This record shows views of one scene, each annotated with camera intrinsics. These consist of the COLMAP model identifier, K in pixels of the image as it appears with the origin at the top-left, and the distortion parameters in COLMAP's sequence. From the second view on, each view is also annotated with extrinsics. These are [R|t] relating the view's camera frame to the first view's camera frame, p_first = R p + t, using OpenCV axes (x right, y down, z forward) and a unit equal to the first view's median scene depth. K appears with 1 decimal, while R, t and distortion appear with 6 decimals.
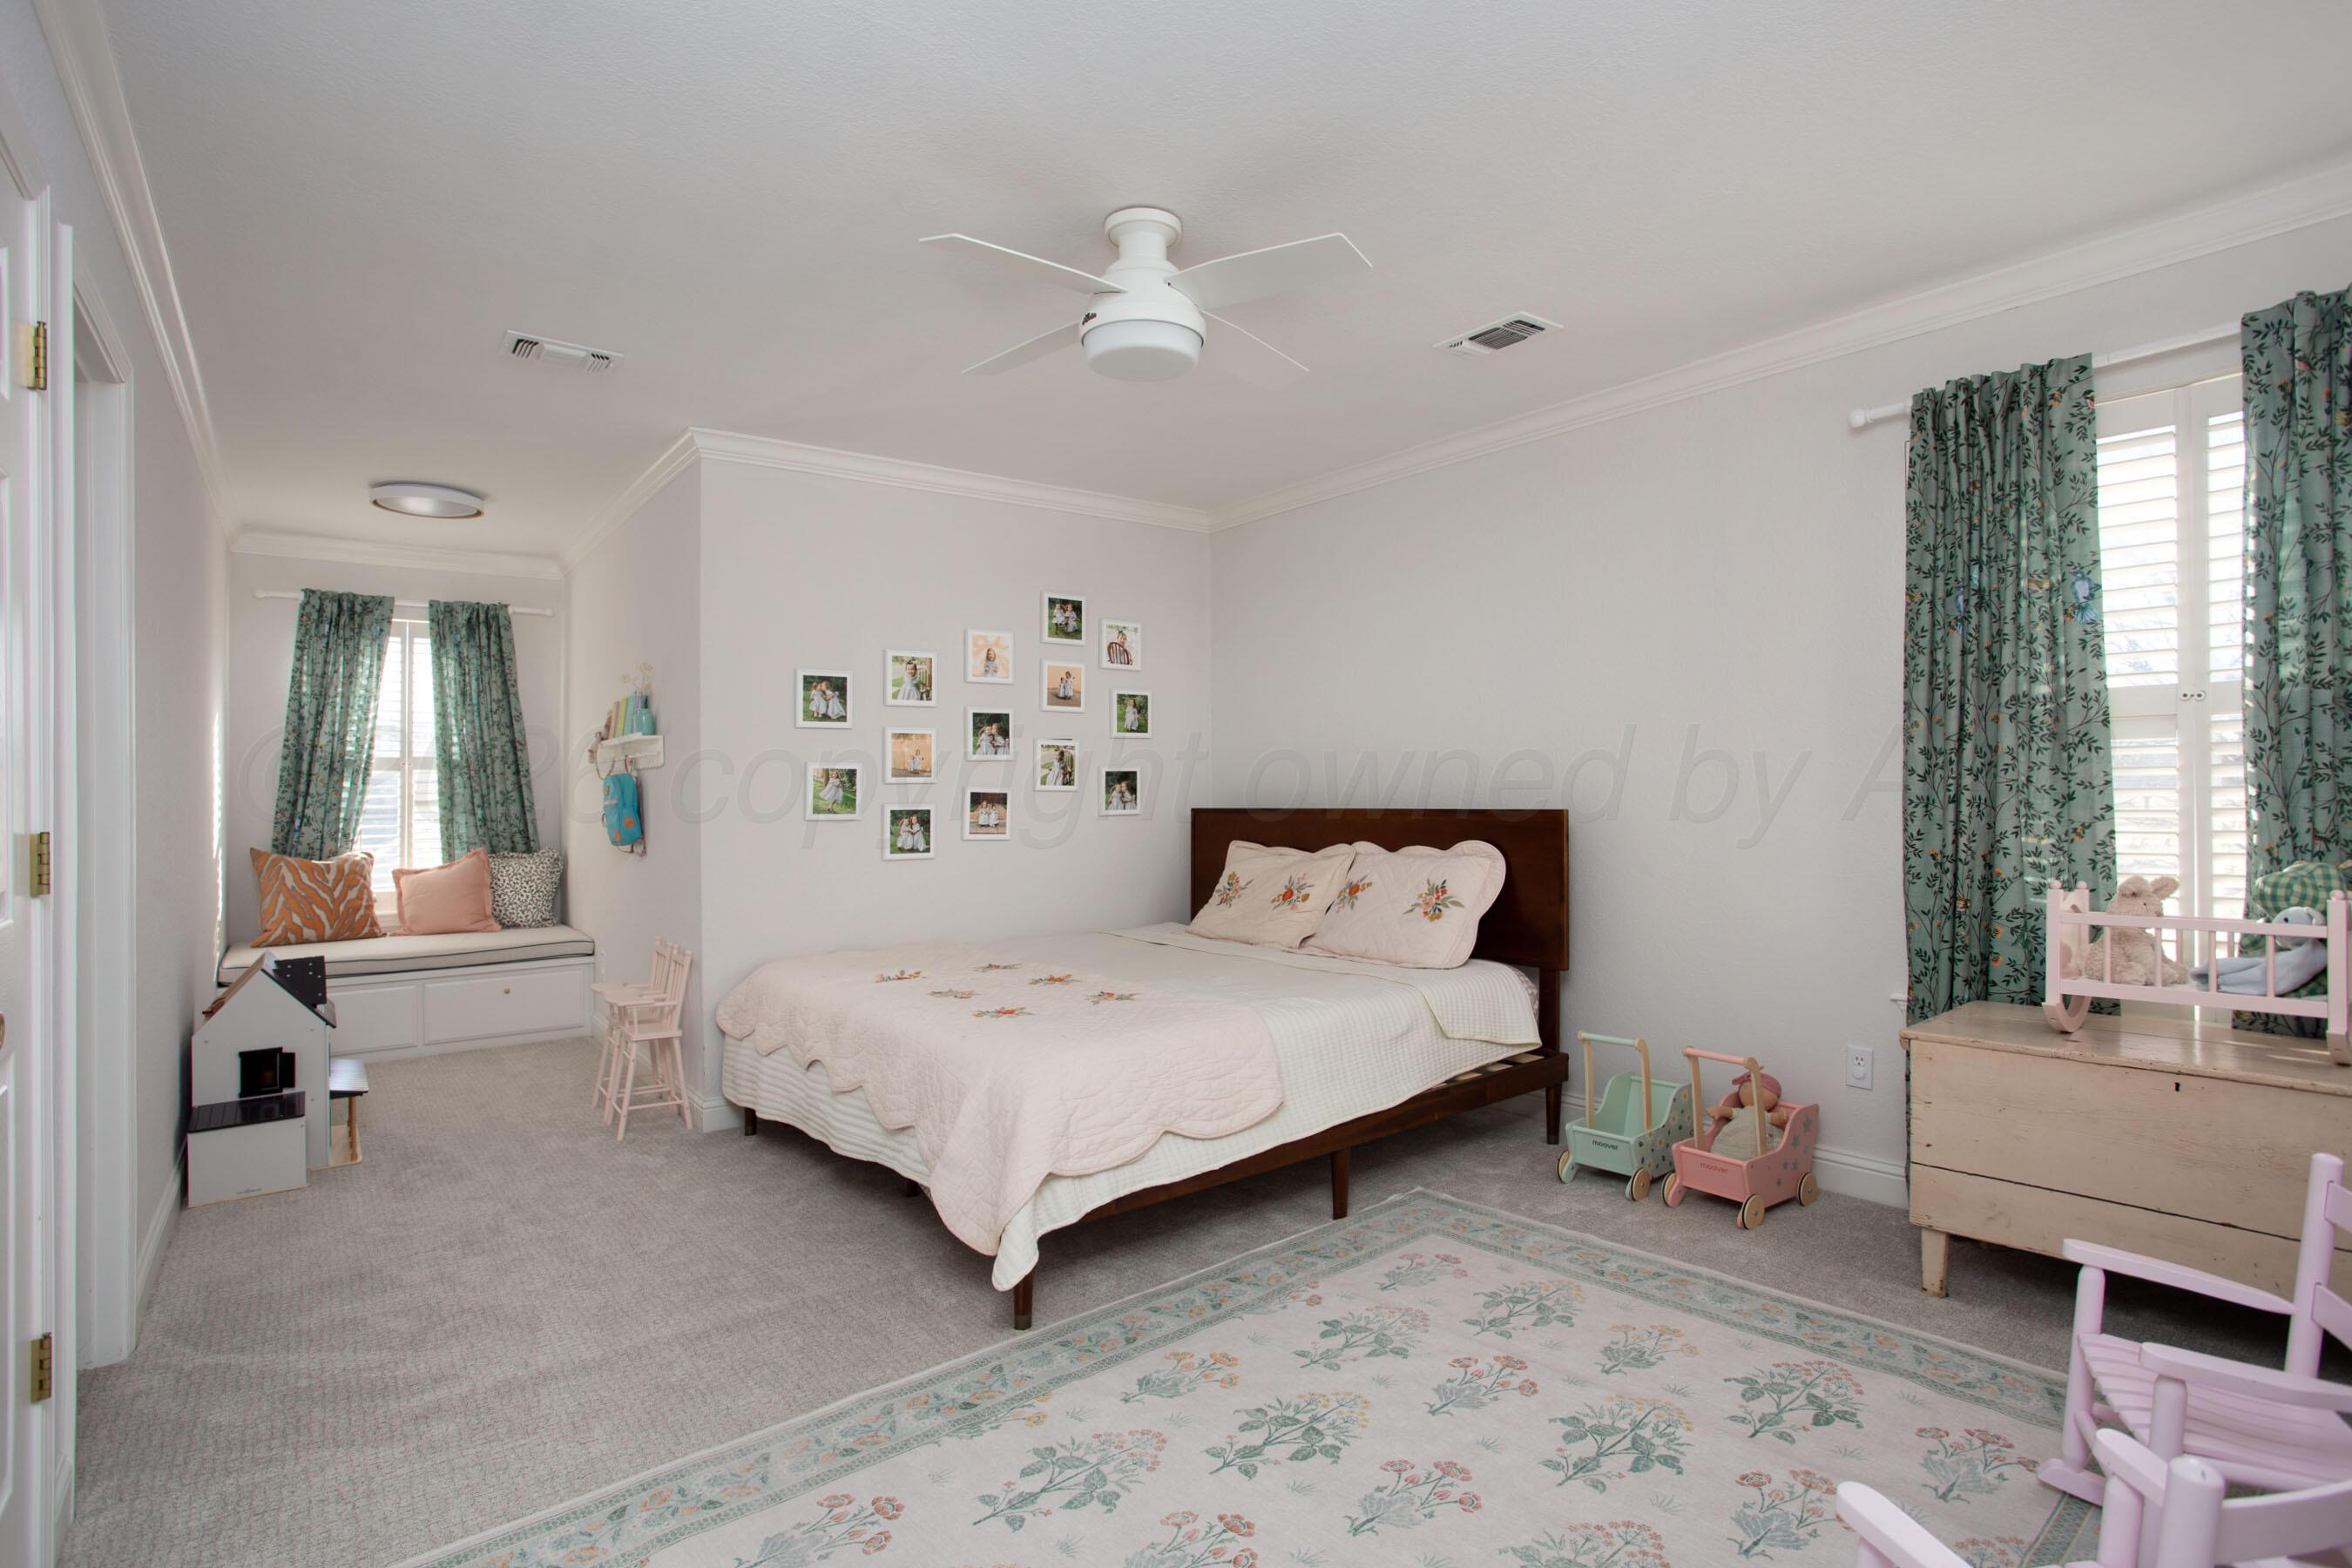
lens RADIAL K [[1126.6, 0, 1176.0], [0, 1126.6, 784.0], [0, 0, 1]] dist [-0.052689, 0.000018]
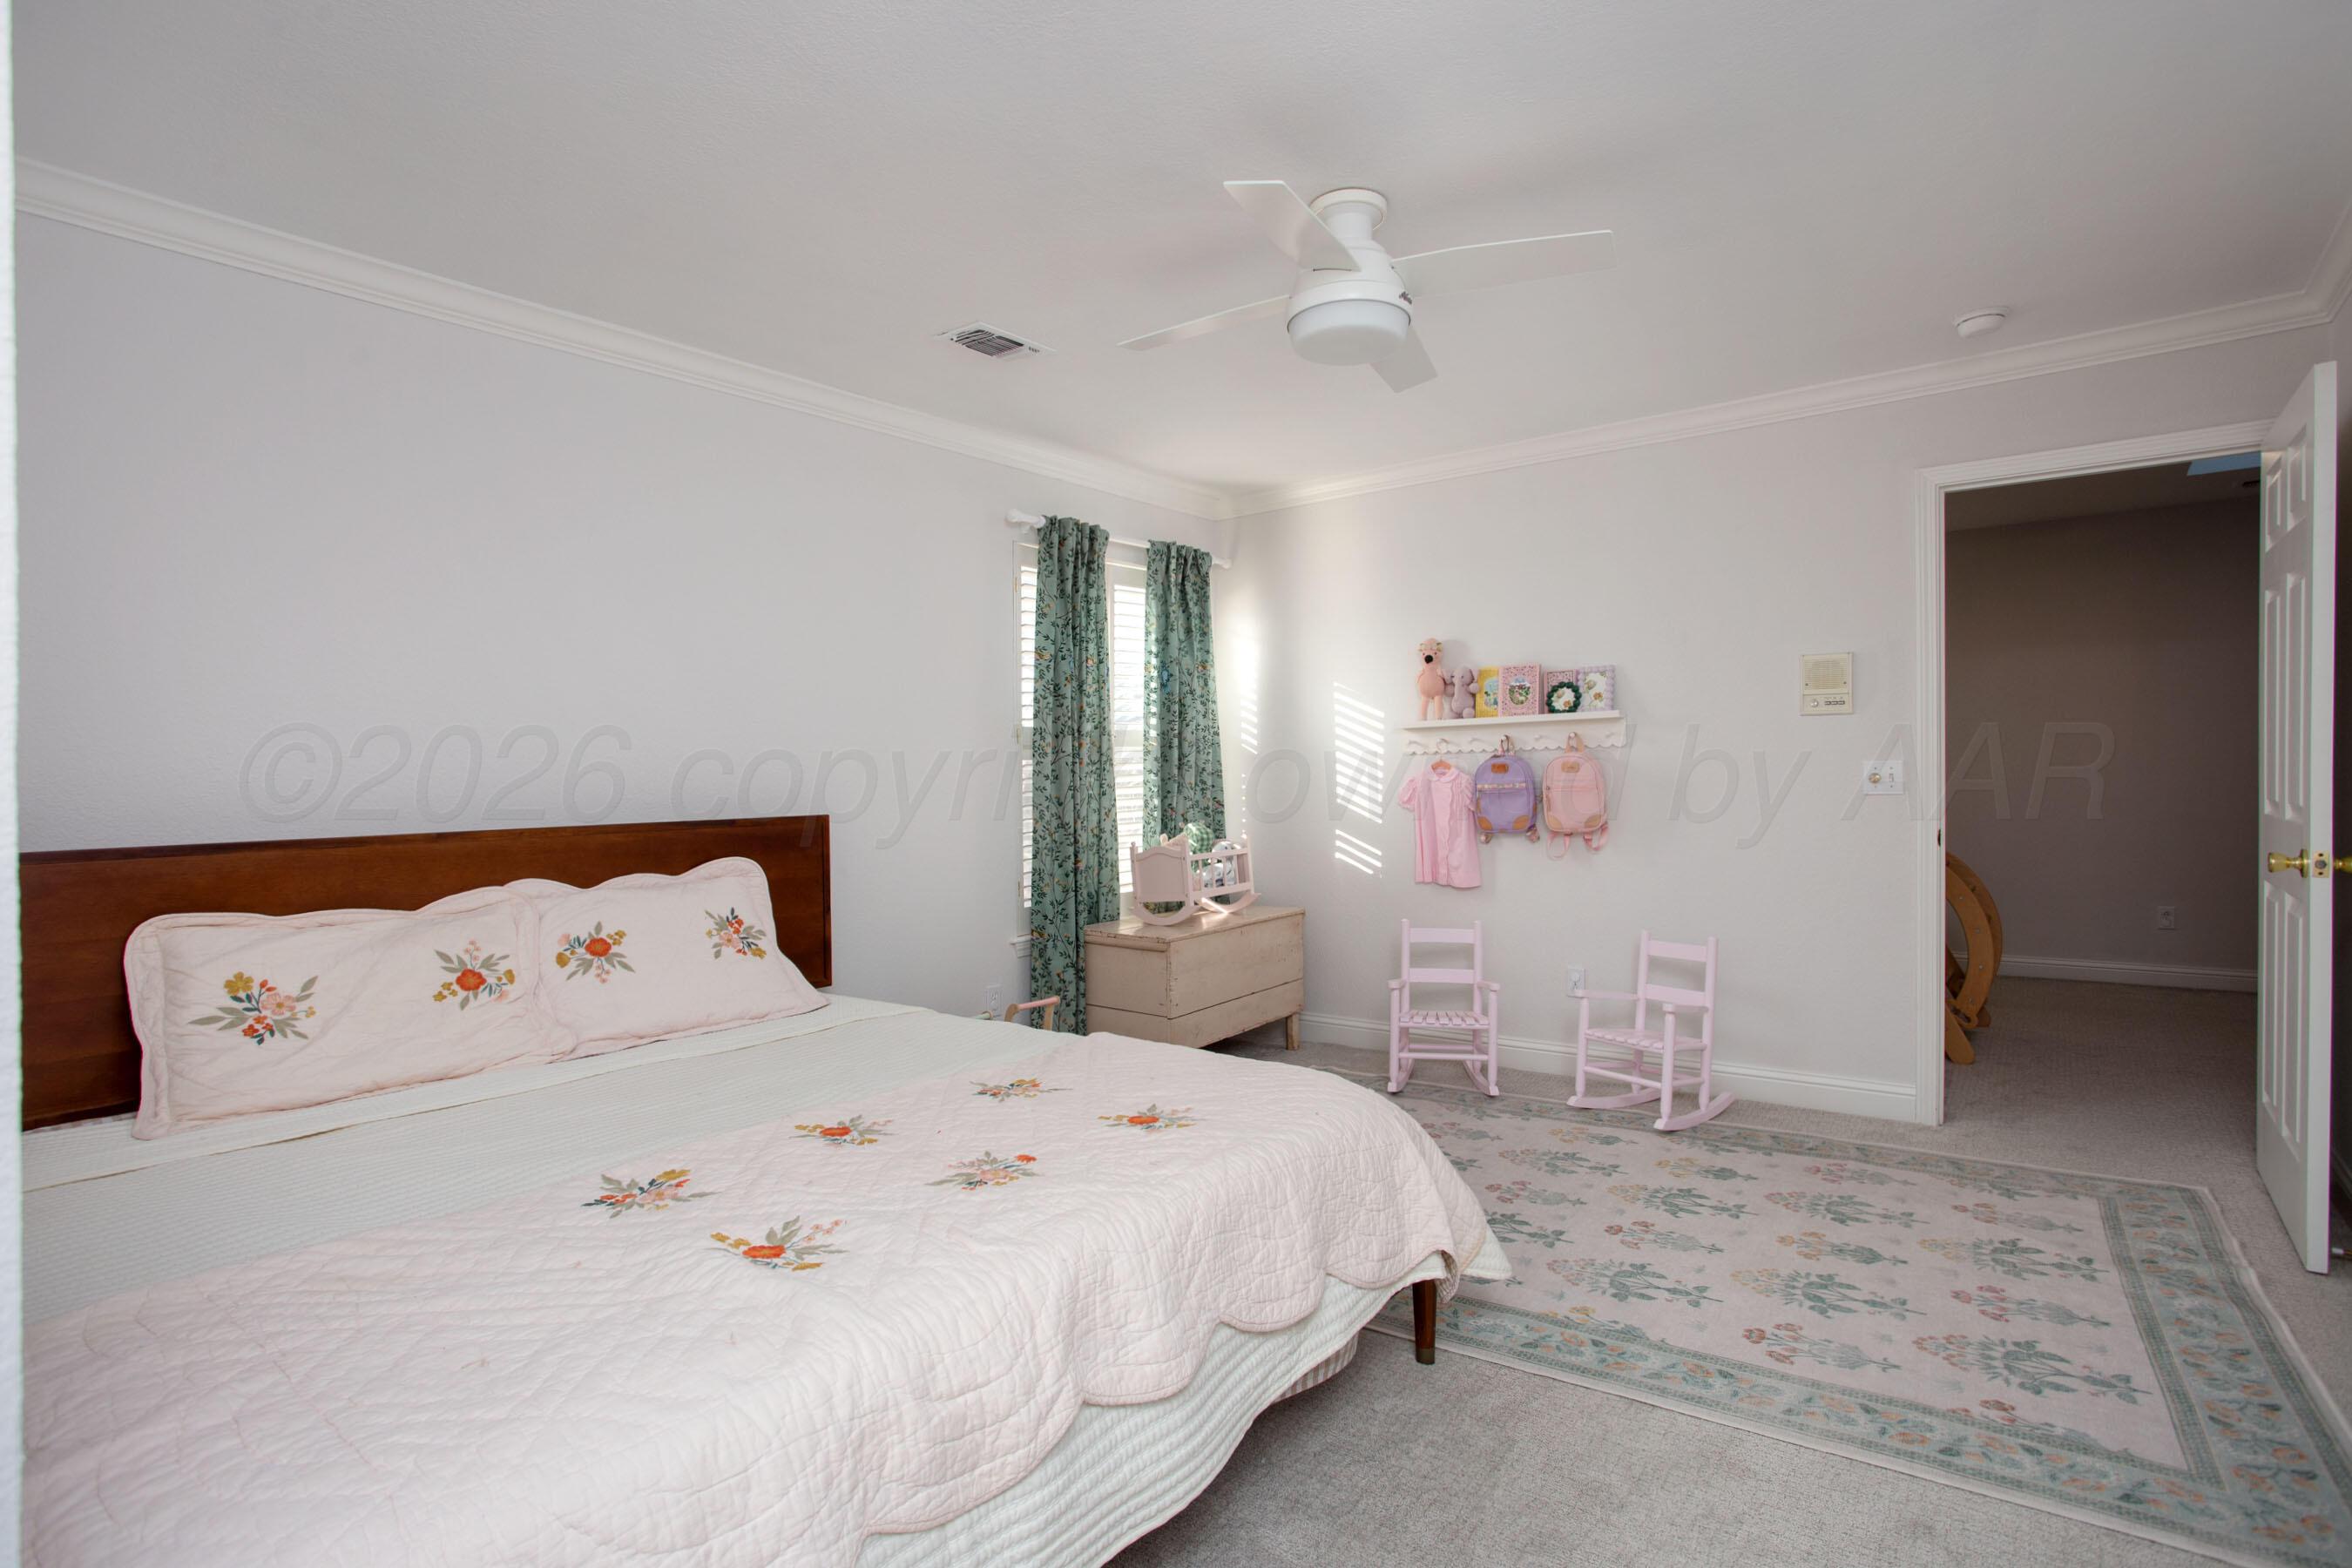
lens RADIAL K [[1198.0, 0, 1176.0], [0, 1198.0, 784.0], [0, 0, 1]] dist [-0.034963, 0.018334]
pose [[-0.255301, 0.015649, 0.966735, -1.026542], [0.019528, 0.999748, -0.011027, 0.020922], [-0.966664, 0.016064, -0.255542, 1.434577]]
